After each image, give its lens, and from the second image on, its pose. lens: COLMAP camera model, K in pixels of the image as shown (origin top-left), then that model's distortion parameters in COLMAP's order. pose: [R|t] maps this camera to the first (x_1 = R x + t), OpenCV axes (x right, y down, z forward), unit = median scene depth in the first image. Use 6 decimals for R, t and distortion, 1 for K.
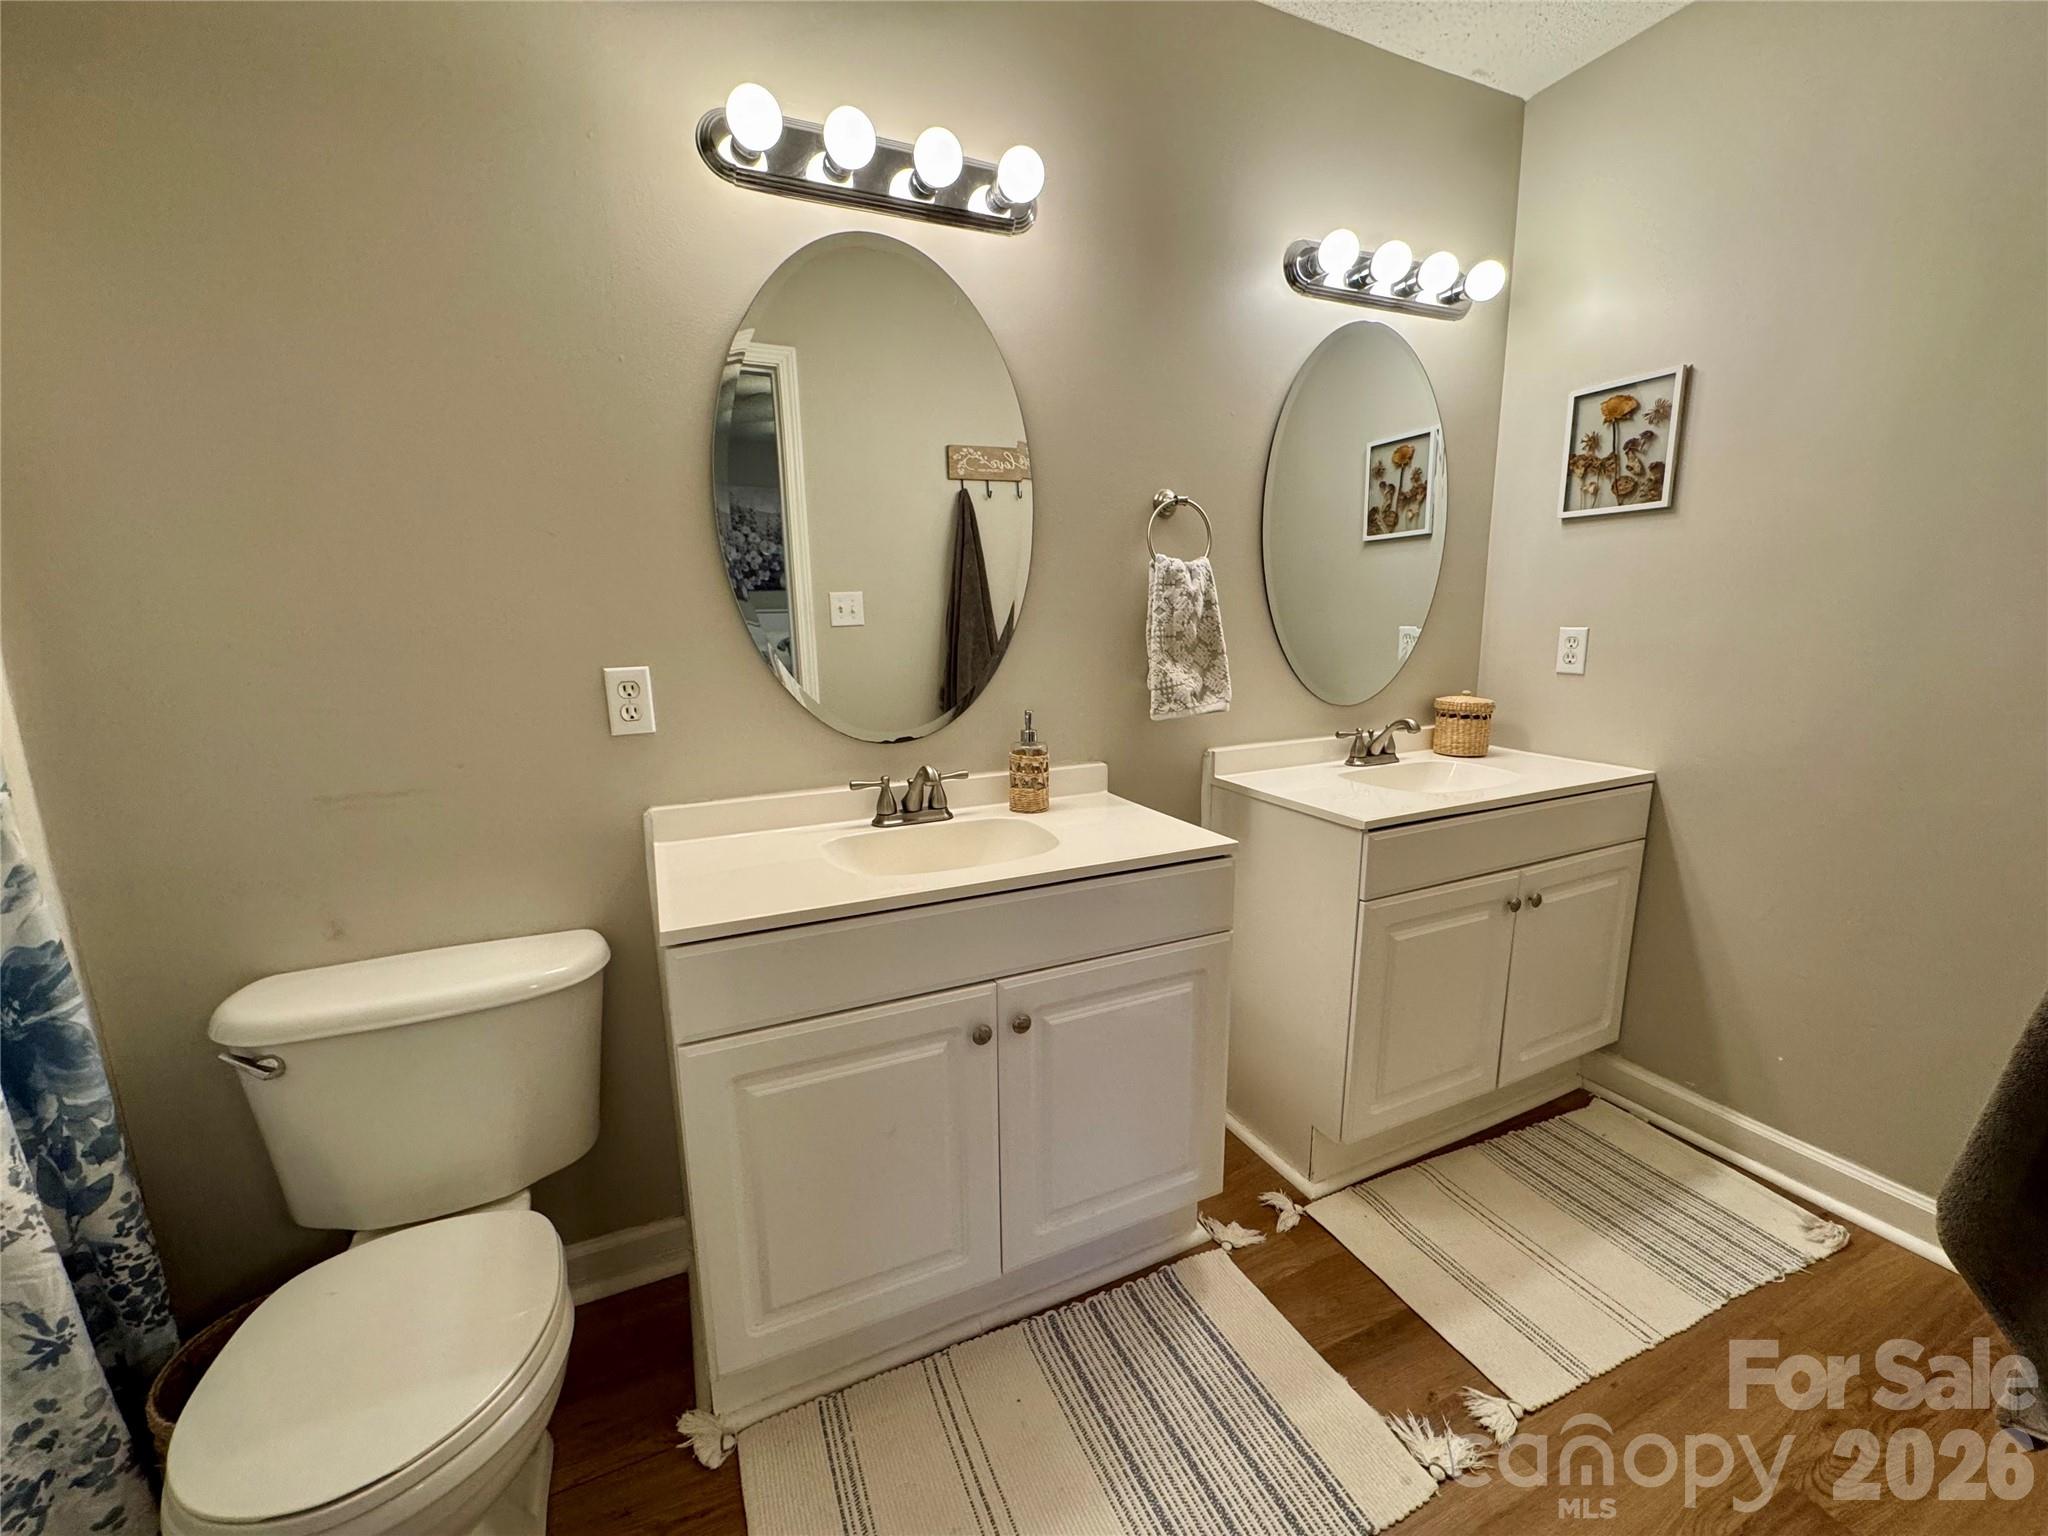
lens RADIAL K [[822.3, 0, 1024.0], [0, 822.3, 768.0], [0, 0, 1]] dist [-0.000045, -0.000116]
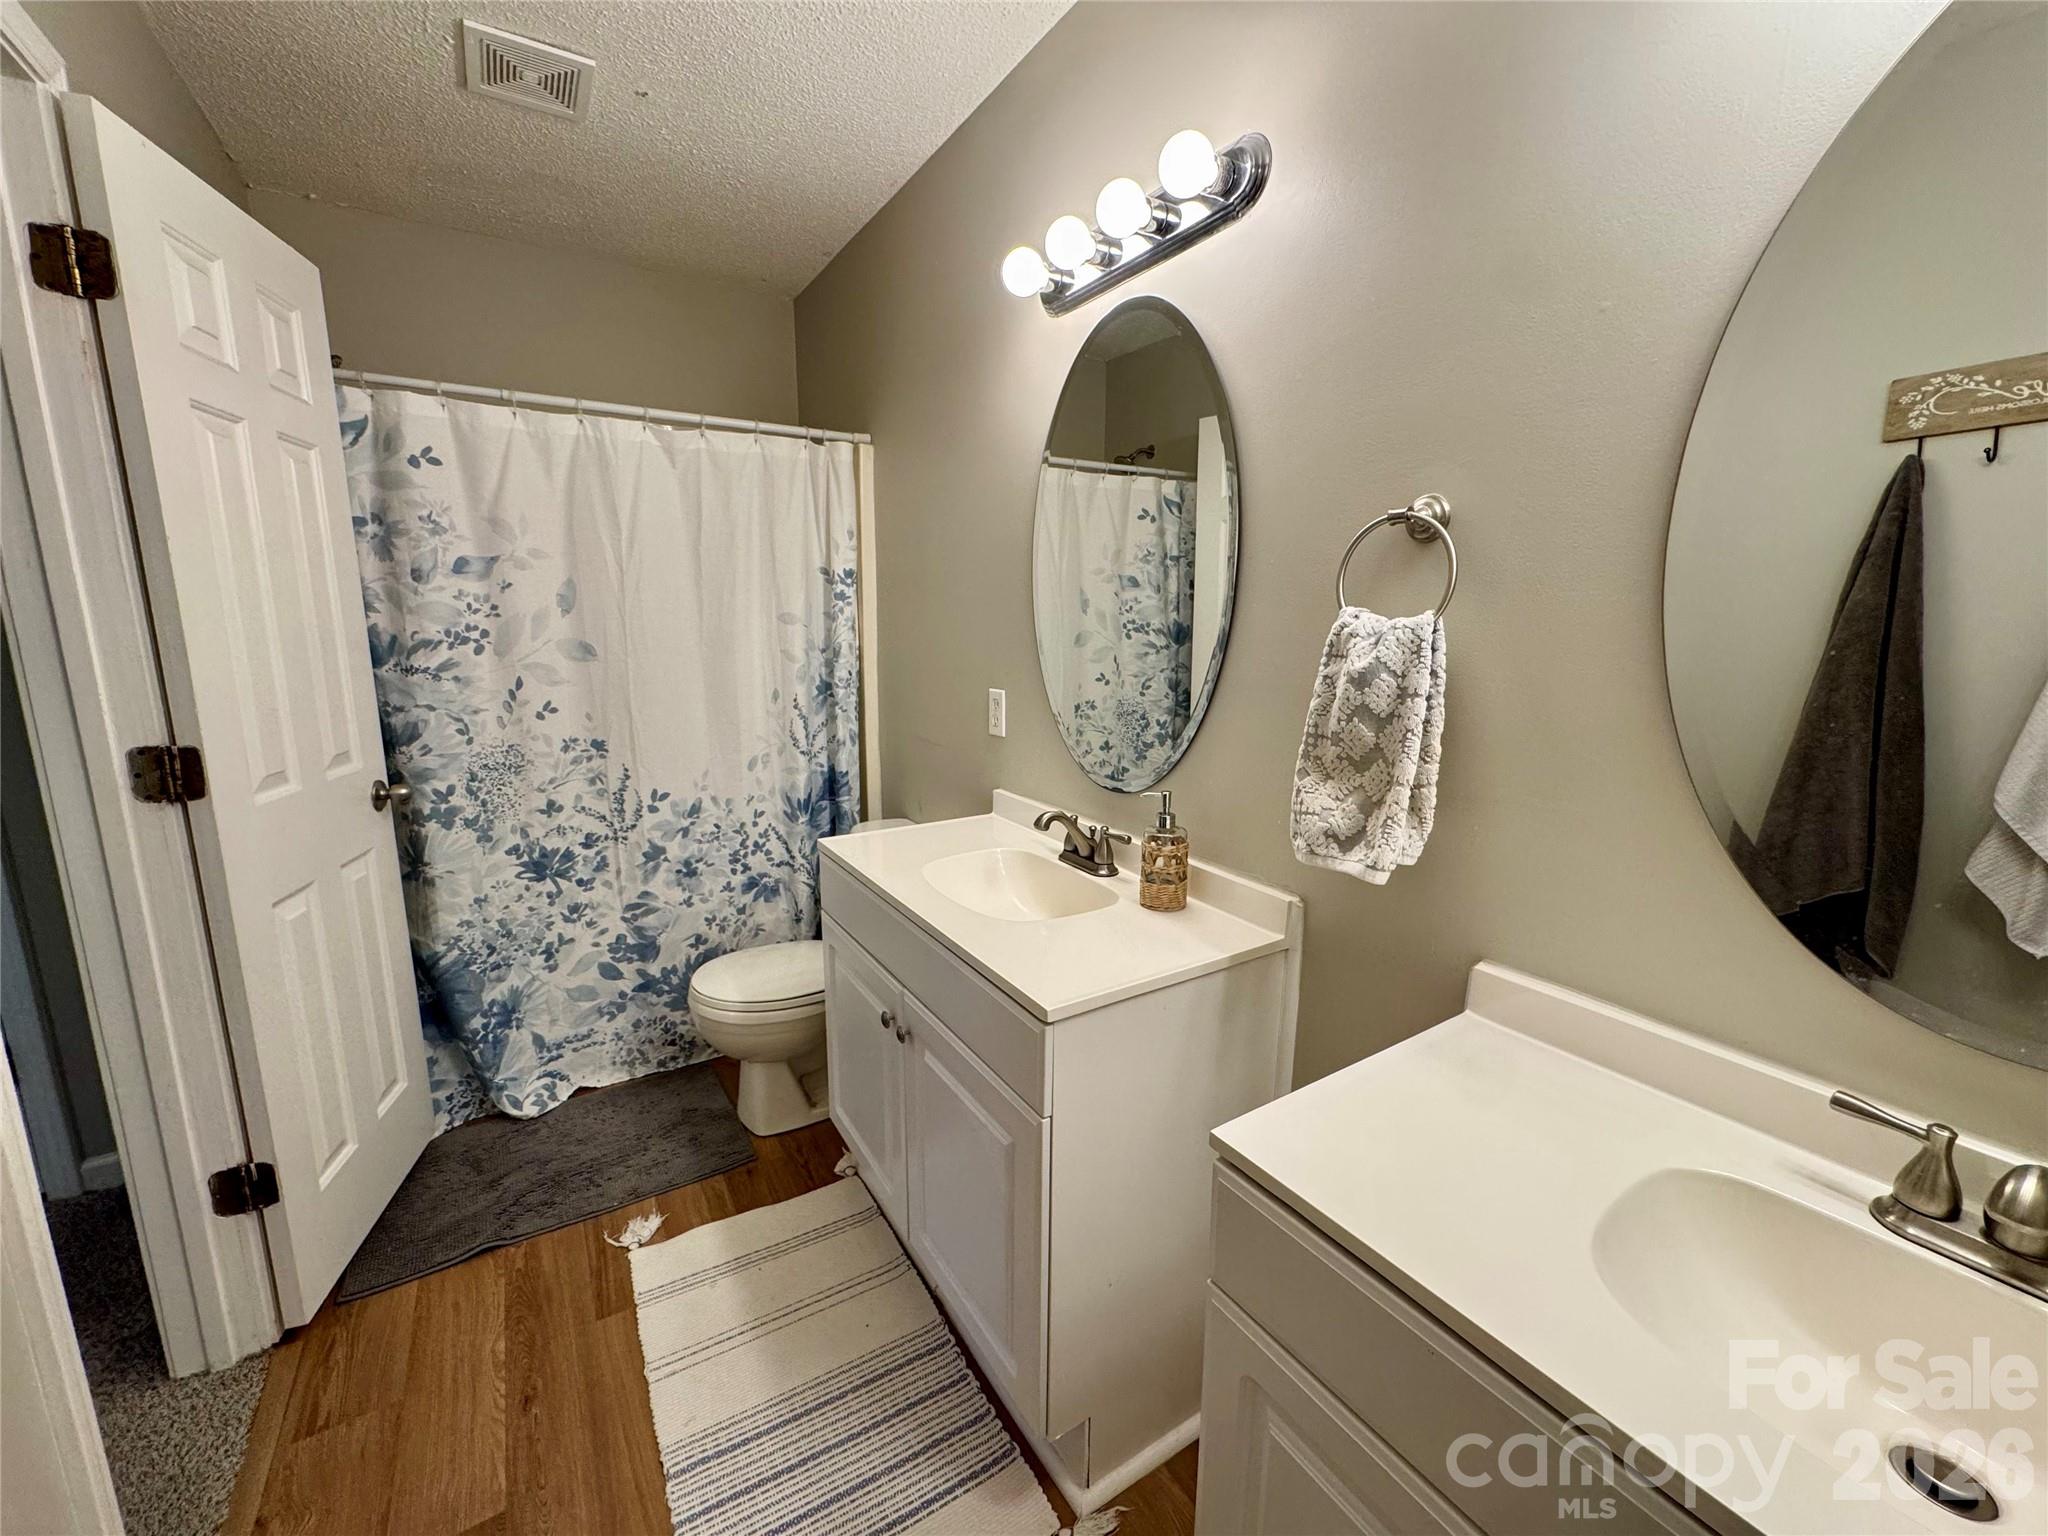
lens RADIAL K [[818.9, 0, 1023.8], [0, 818.9, 770.1], [0, 0, 1]] dist [-0.001215, 0.000066]
pose [[0.128233, 0.201291, -0.971102, 0.943814], [-0.204787, 0.963457, 0.172664, -0.241094], [0.970370, 0.176728, 0.164768, 0.820642]]
